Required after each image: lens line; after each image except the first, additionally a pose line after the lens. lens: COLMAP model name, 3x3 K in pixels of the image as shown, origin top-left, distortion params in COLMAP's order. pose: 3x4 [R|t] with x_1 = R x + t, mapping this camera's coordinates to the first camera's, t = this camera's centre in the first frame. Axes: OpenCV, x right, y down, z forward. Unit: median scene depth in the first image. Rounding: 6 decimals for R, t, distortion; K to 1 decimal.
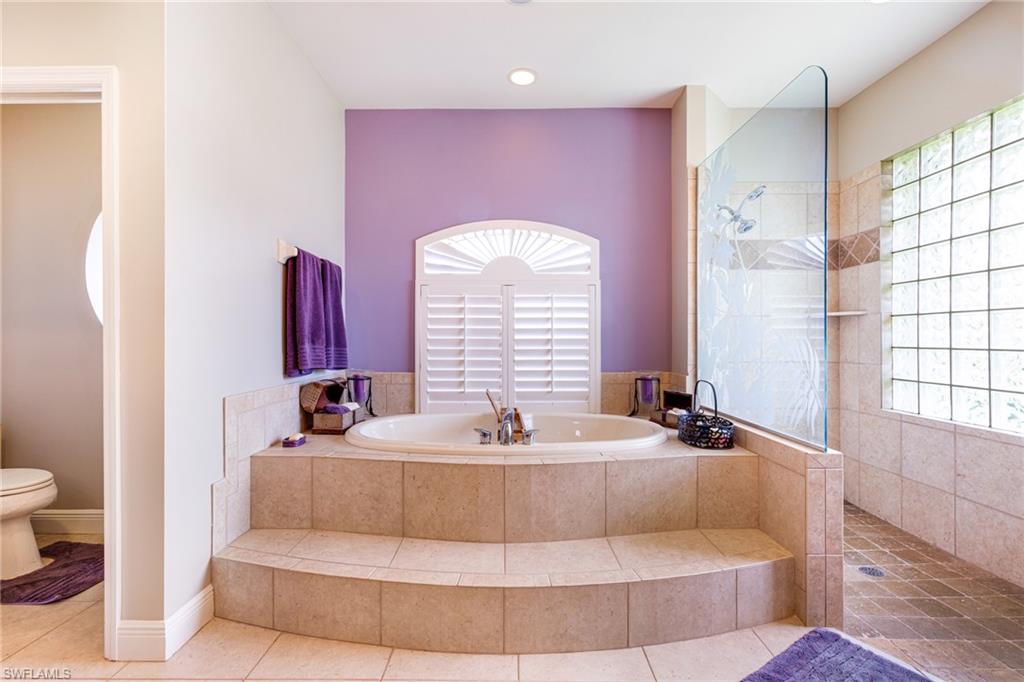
lens RADIAL K [[455.4, 0, 510.2], [0, 455.4, 338.5], [0, 0, 1]] dist [-0.004366, 0.000492]
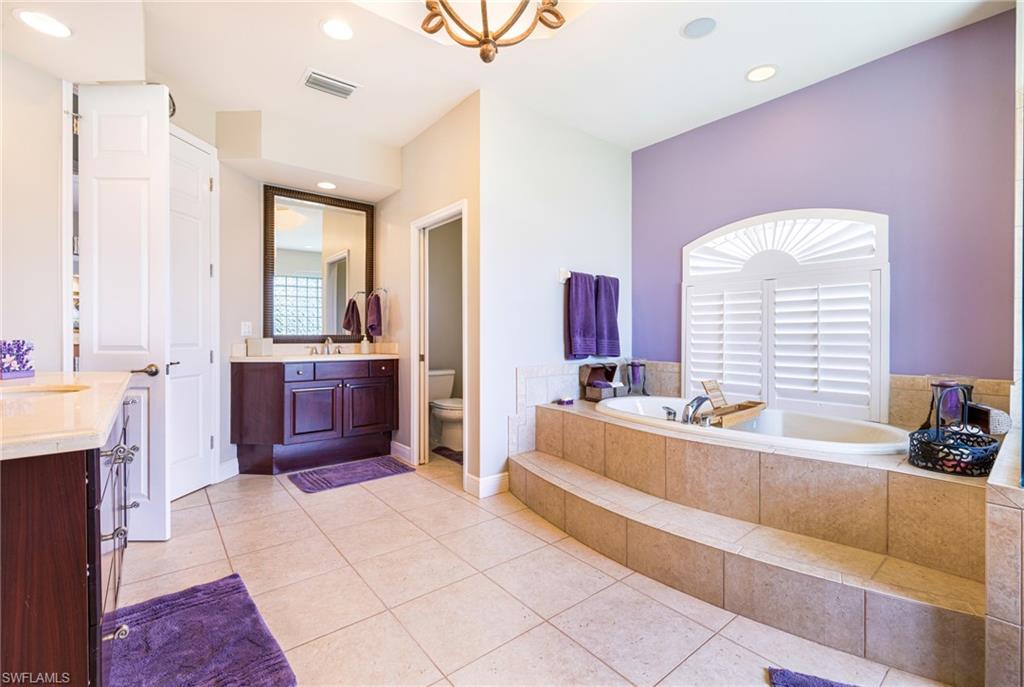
lens RADIAL K [[455.4, 0, 514.9], [0, 455.4, 339.2], [0, 0, 1]] dist [-0.004366, 0.000492]
pose [[0.630823, 0.009558, -0.775868, 0.618550], [-0.001003, 0.999933, 0.011503, 0.002352], [0.775926, -0.006478, 0.630791, -0.079322]]
